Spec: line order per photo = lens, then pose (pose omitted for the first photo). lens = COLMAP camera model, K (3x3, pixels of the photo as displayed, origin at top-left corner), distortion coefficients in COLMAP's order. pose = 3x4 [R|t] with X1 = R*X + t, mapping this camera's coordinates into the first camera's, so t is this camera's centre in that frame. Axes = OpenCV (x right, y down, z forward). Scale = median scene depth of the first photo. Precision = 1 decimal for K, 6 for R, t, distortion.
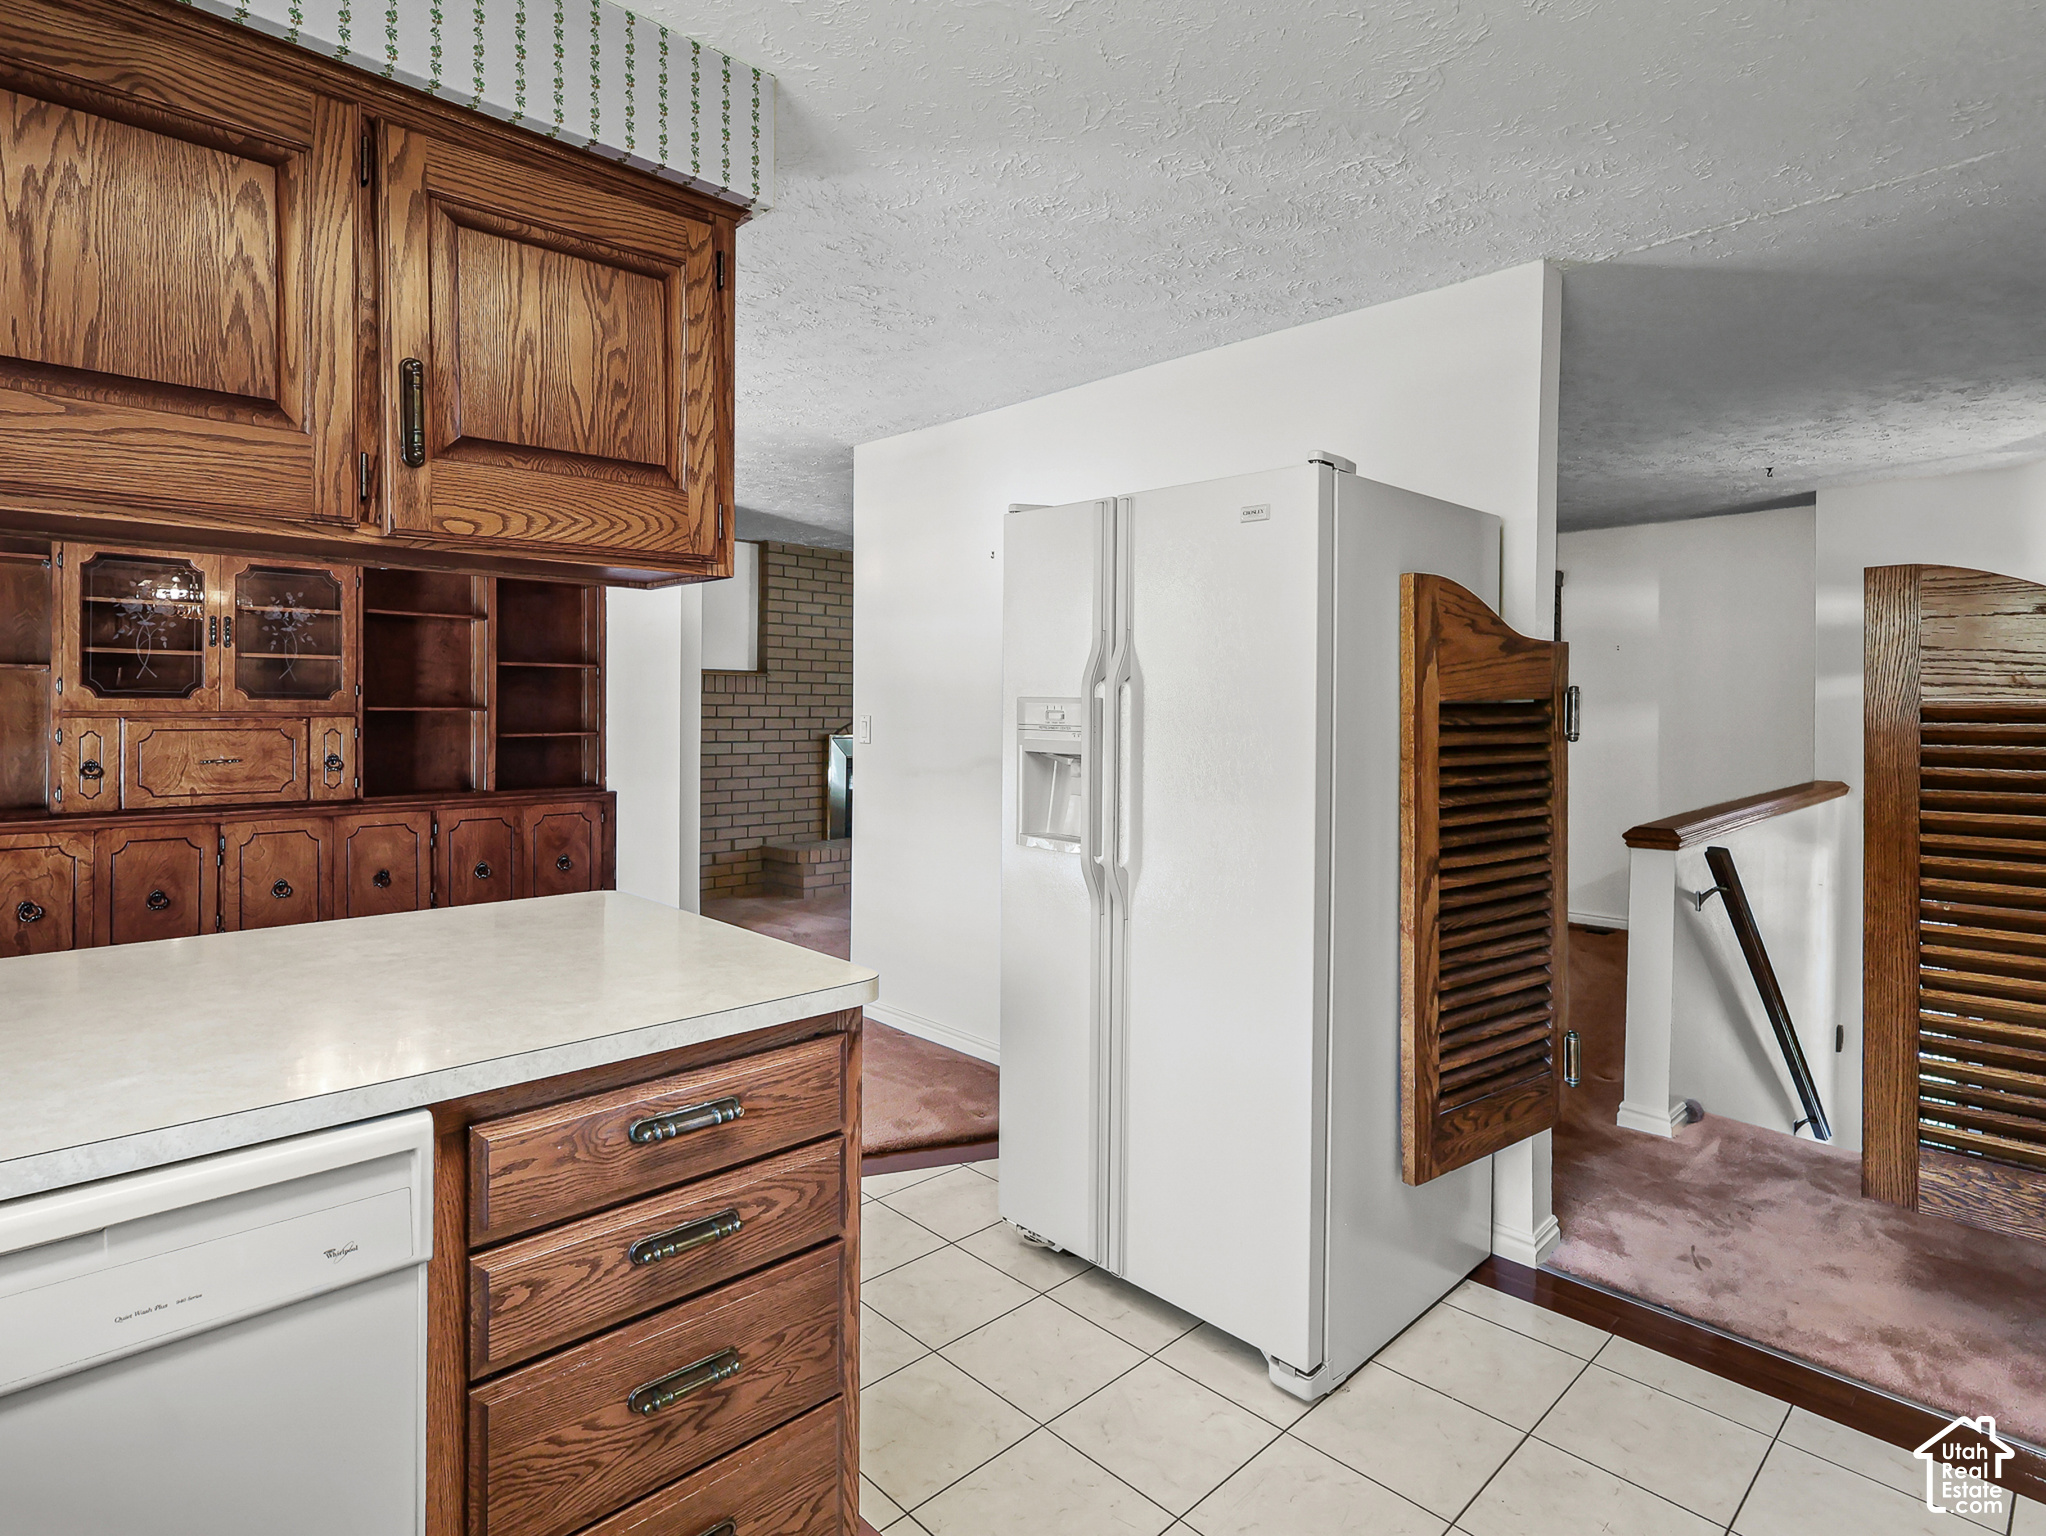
lens RADIAL K [[1092.9, 0, 1031.2], [0, 1092.9, 714.9], [0, 0, 1]] dist [0.000336, 0.000467]
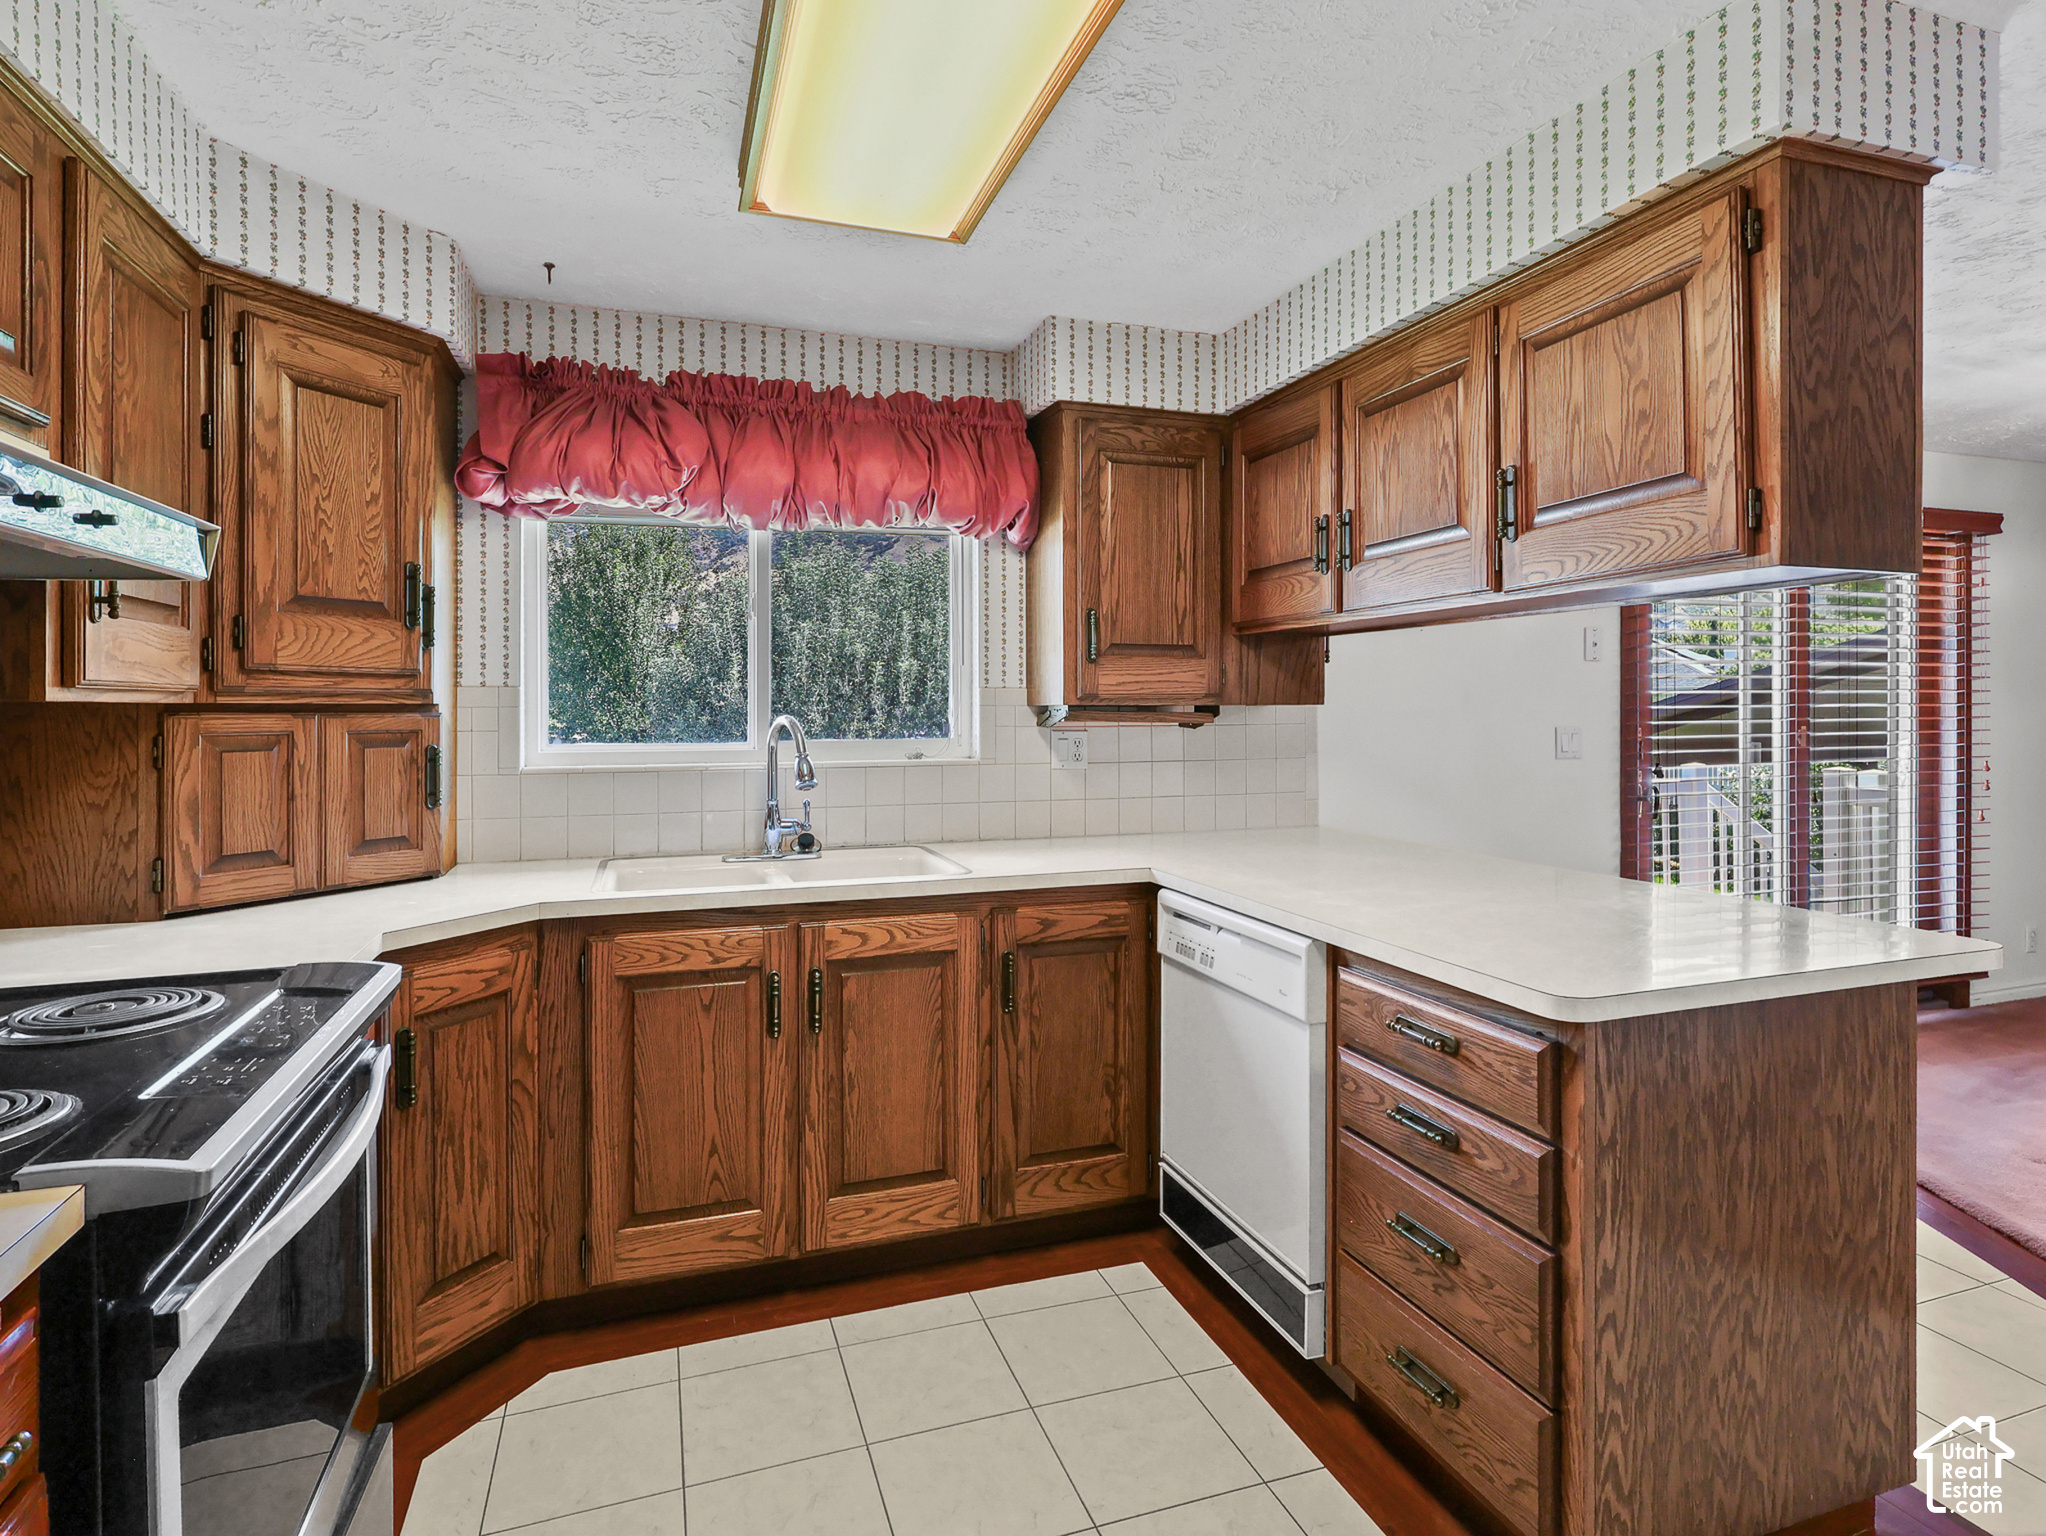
lens RADIAL K [[1092.9, 0, 1031.2], [0, 1092.9, 714.9], [0, 0, 1]] dist [0.000336, 0.000467]
pose [[-0.427440, -0.004244, -0.904034, 0.284740], [-0.016568, 0.999858, 0.003139, 0.000221], [0.903892, 0.016320, -0.427449, 0.308610]]
